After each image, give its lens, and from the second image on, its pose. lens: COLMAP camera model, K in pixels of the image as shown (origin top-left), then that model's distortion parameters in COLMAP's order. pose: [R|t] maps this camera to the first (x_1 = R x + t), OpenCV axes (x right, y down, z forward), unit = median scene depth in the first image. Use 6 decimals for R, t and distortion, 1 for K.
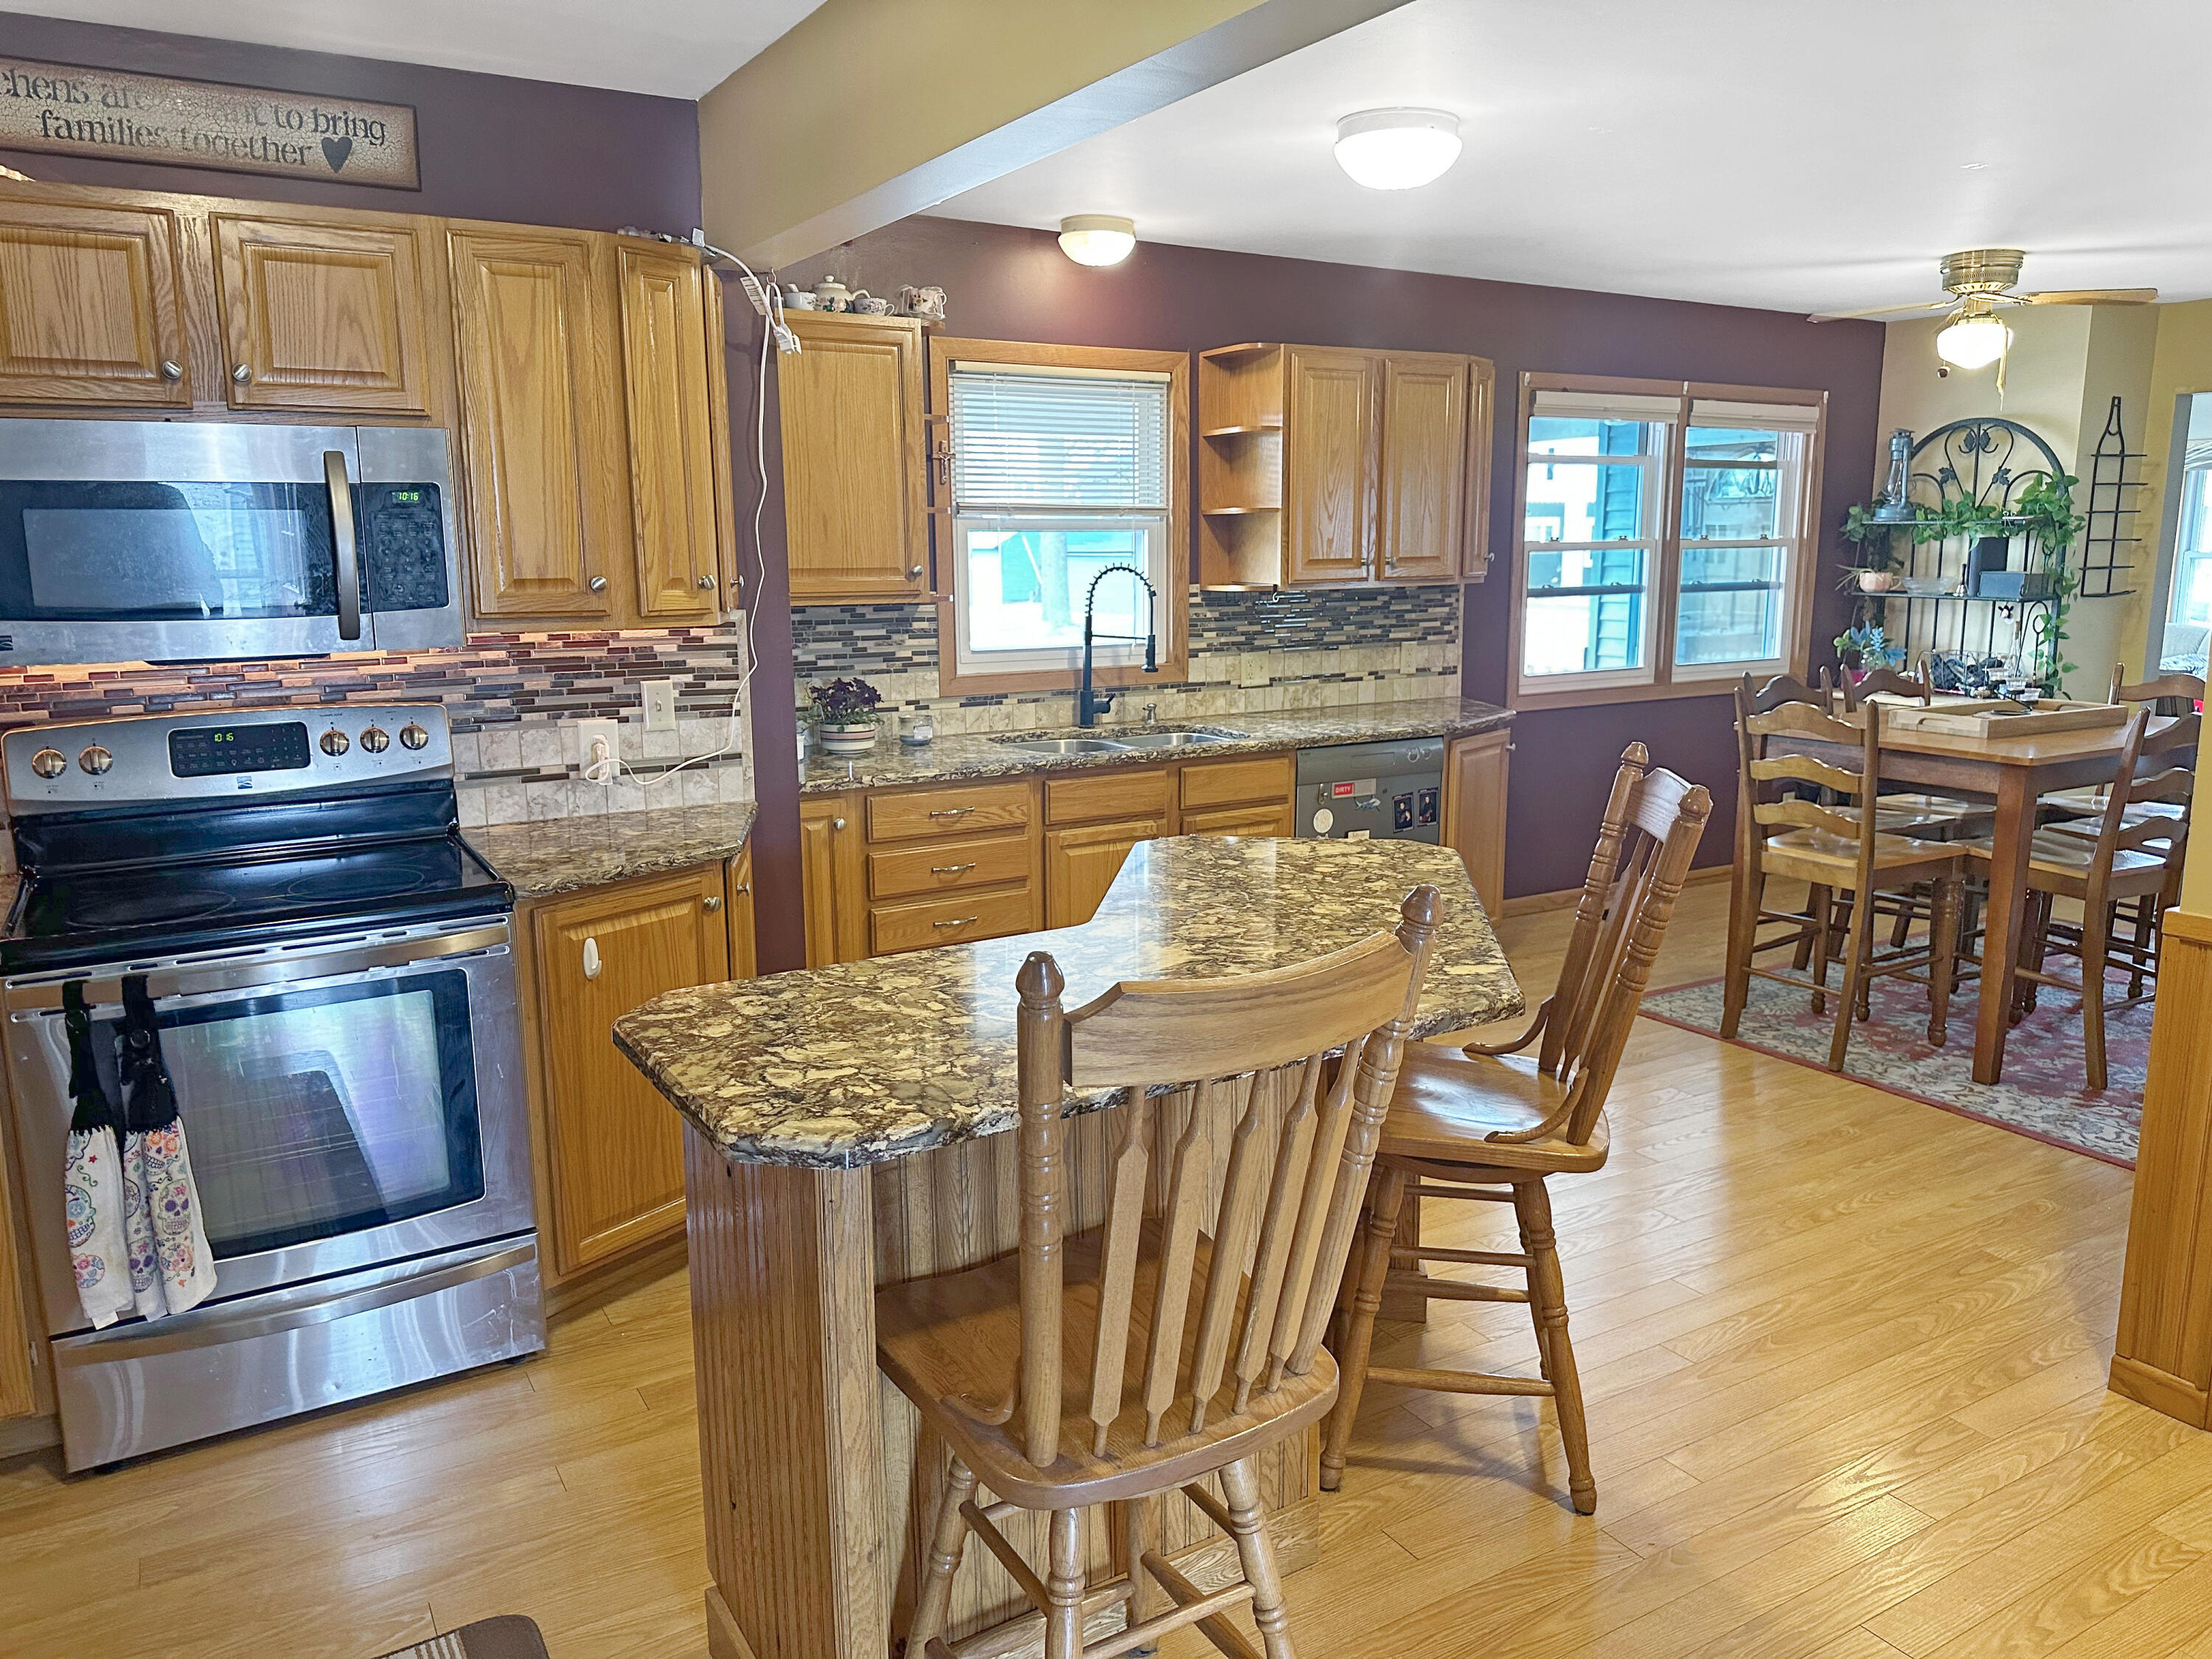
lens RADIAL K [[1540.3, 0, 1106.0], [0, 1540.3, 829.5], [0, 0, 1]] dist [0.131743, -0.238542]
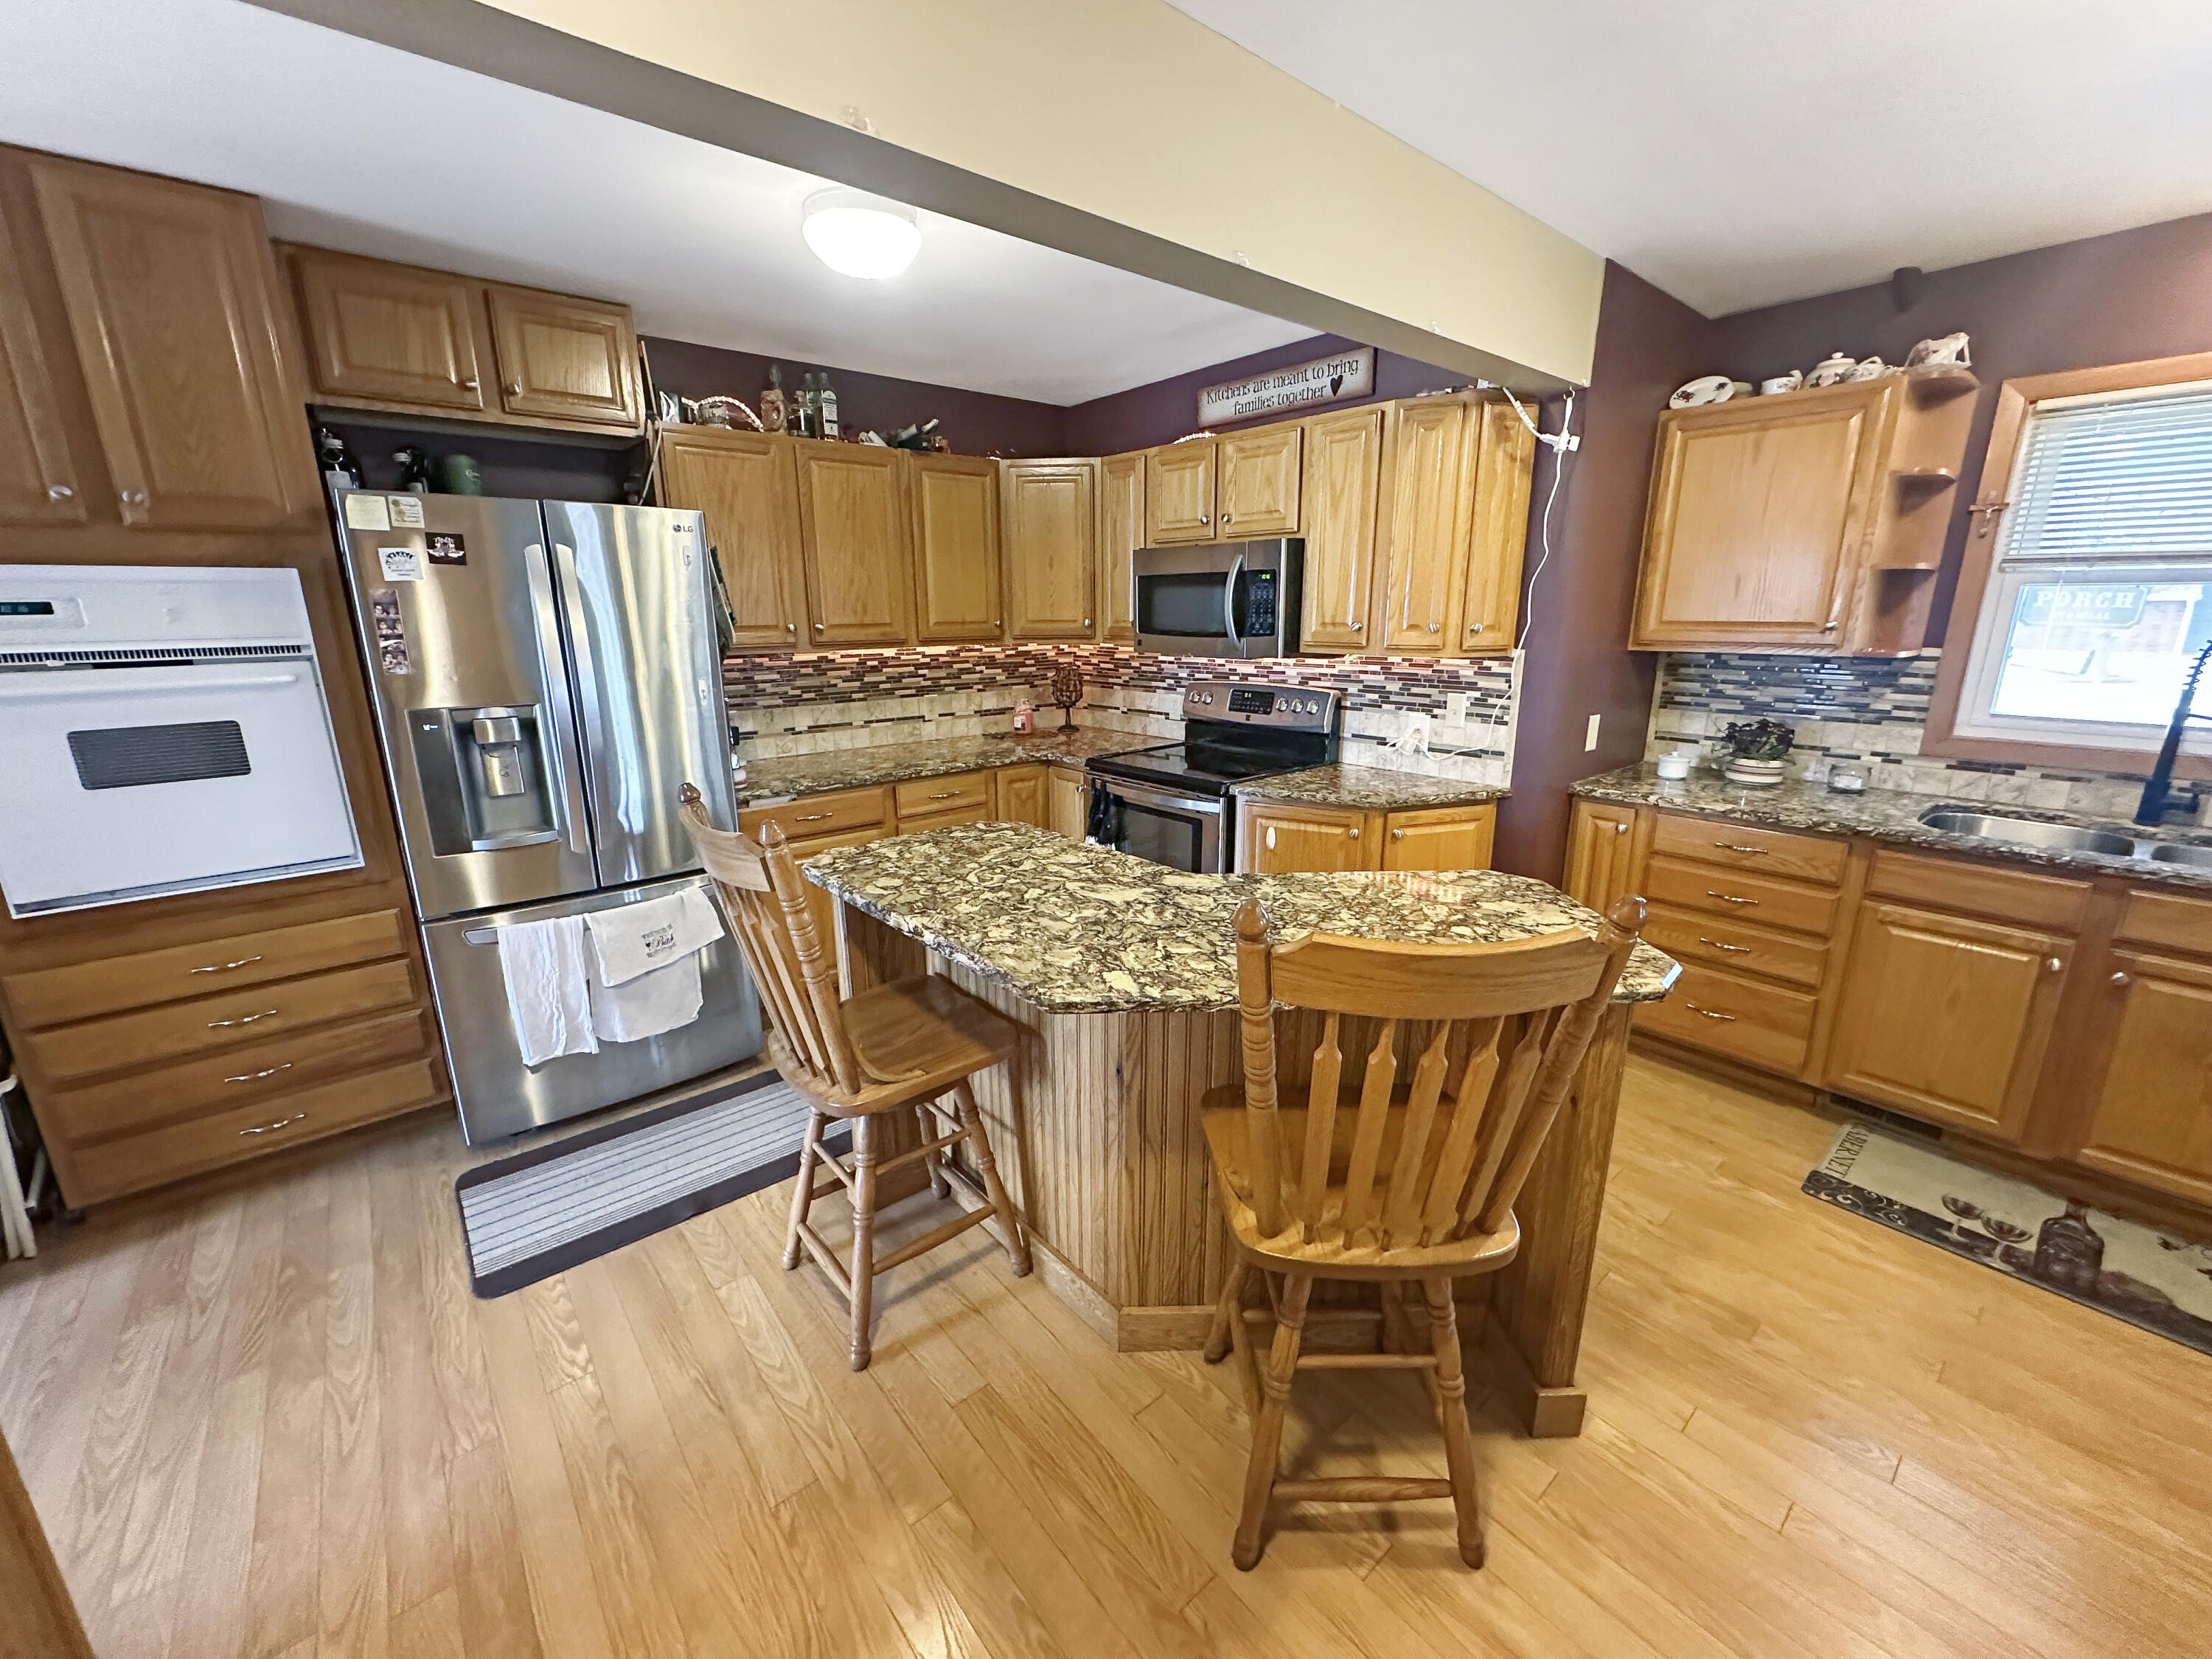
lens RADIAL K [[885.0, 0, 1094.1], [0, 885.0, 832.4], [0, 0, 1]] dist [-0.010382, 0.002761]
pose [[0.146605, 0.250734, -0.956890, 0.375804], [-0.175962, 0.958525, 0.224203, -0.071372], [0.973419, 0.135507, 0.184644, 0.383517]]
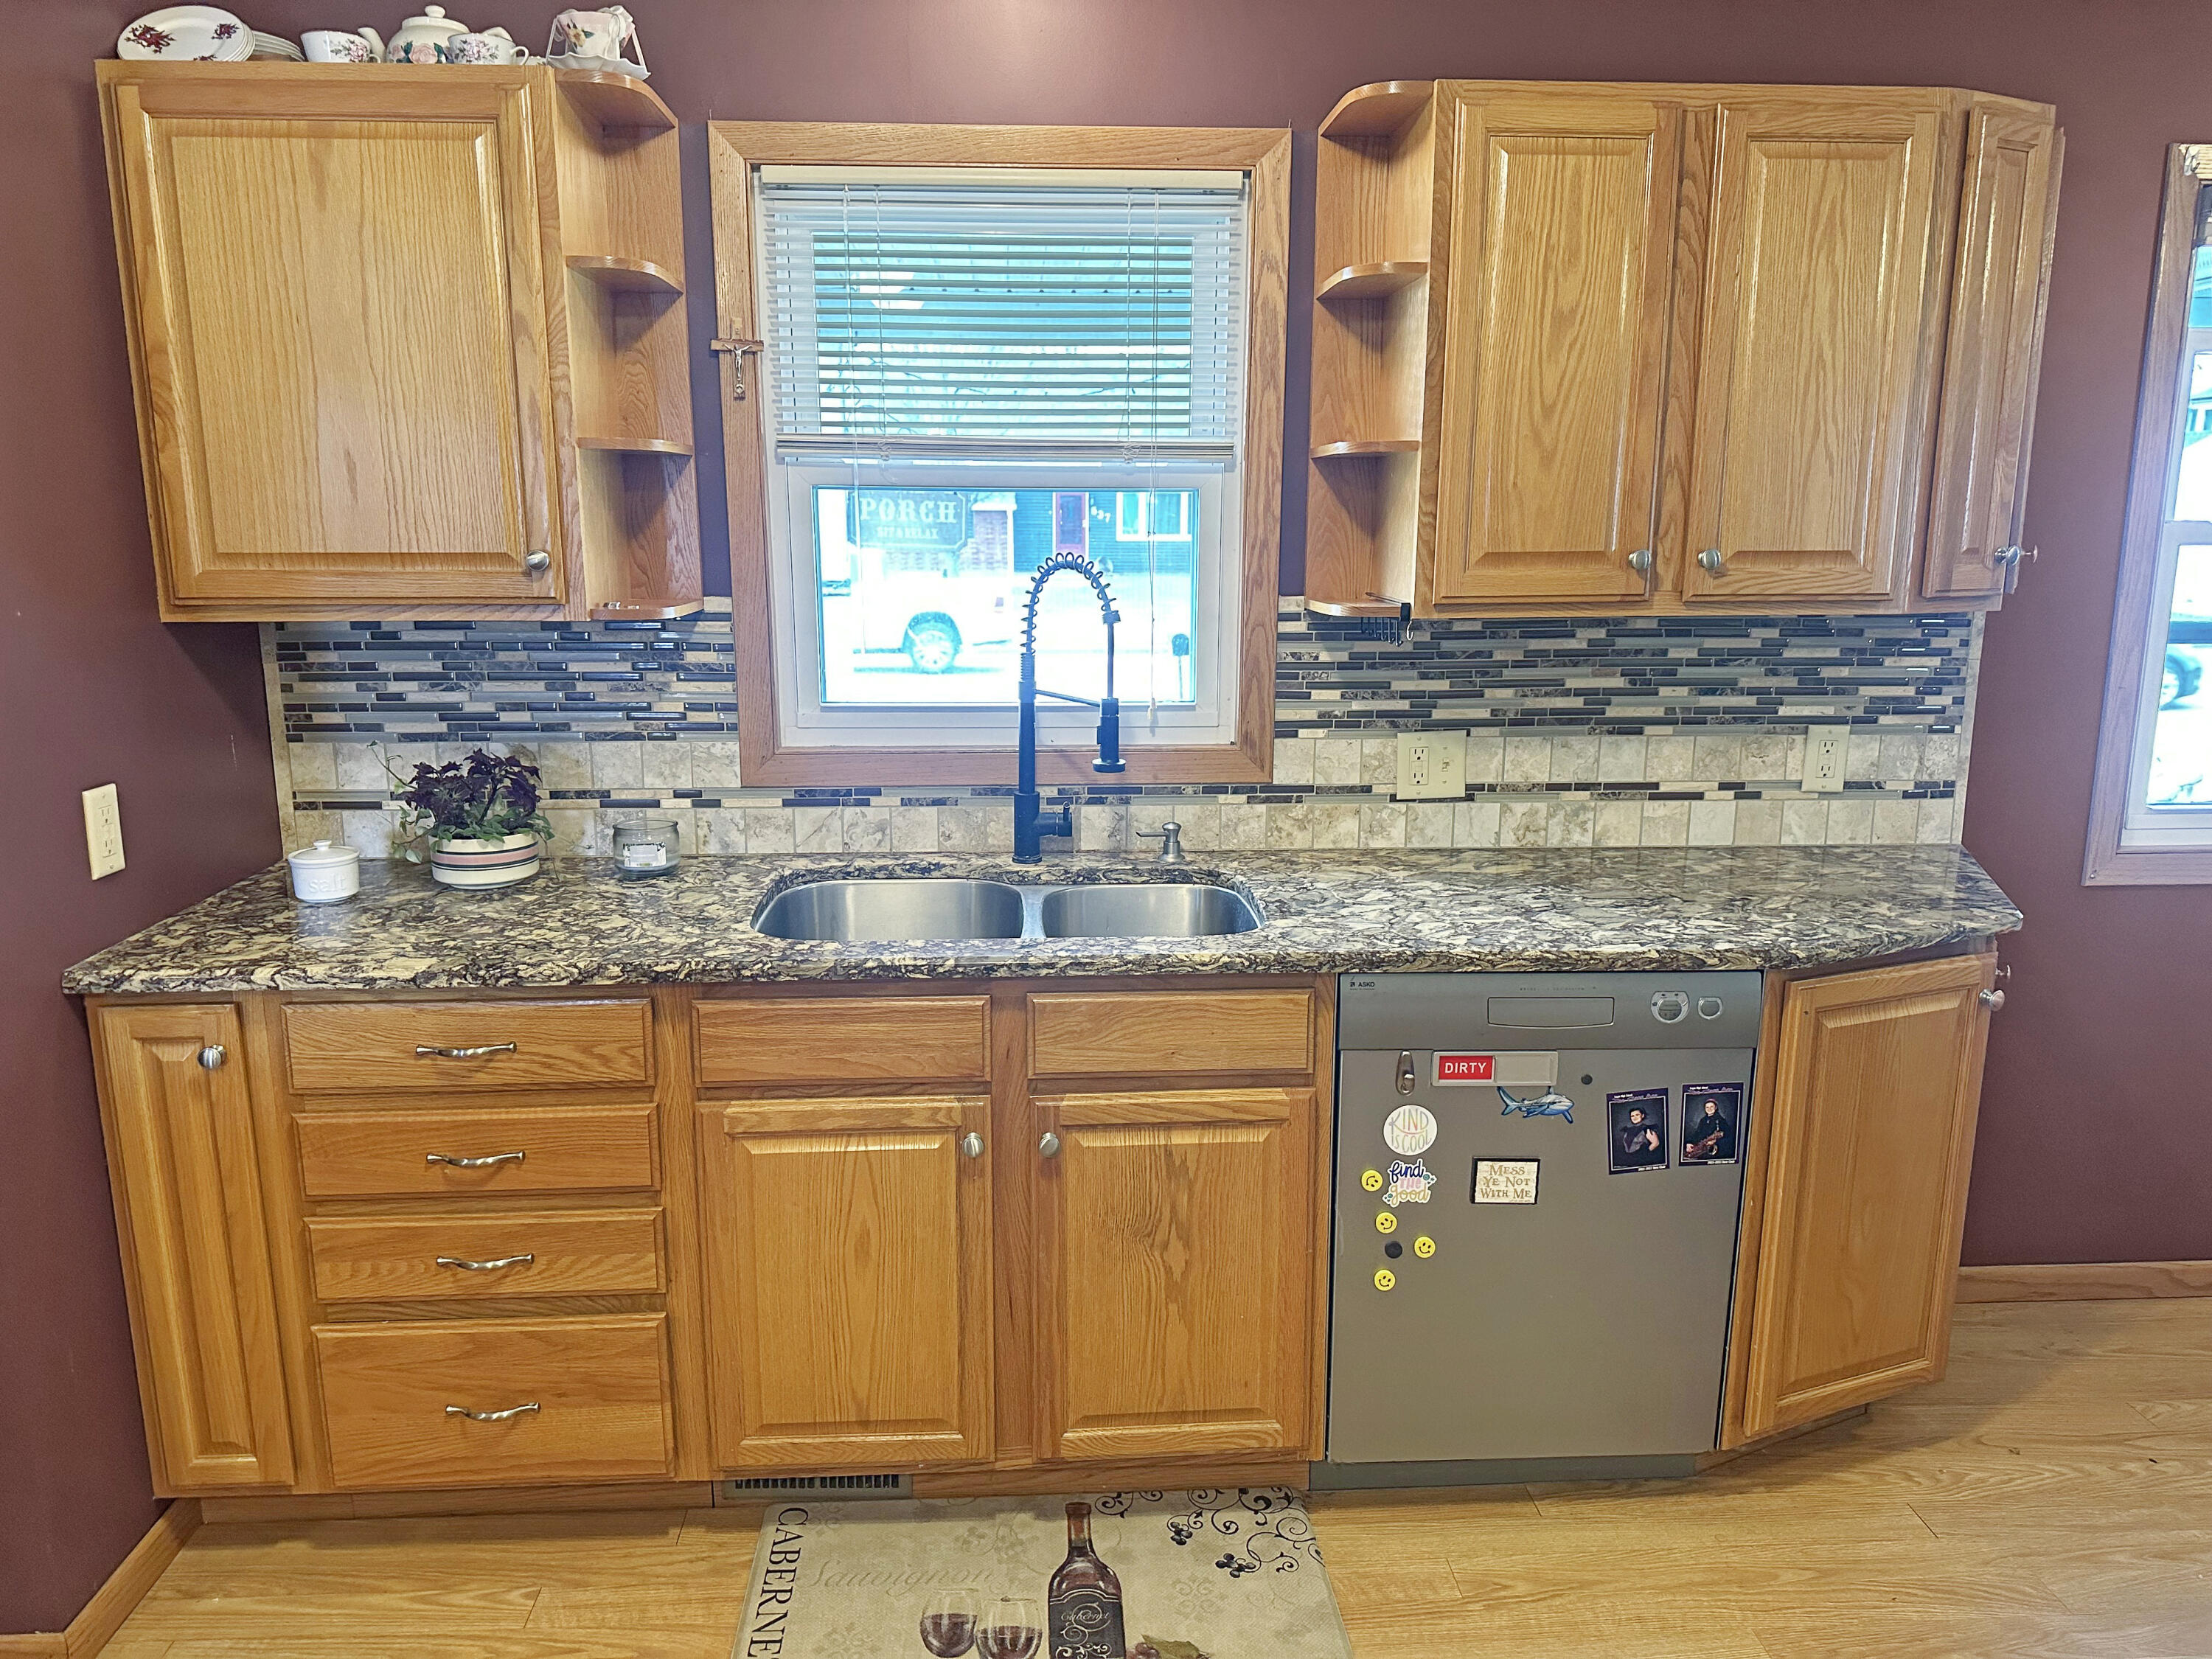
lens RADIAL K [[1540.3, 0, 1106.0], [0, 1540.3, 829.5], [0, 0, 1]] dist [0.131743, -0.238542]
pose [[0.885496, 0.102292, -0.453247, 0.266142], [-0.093545, 0.994740, 0.041744, -0.106982], [0.455133, 0.005435, 0.890407, 0.566947]]
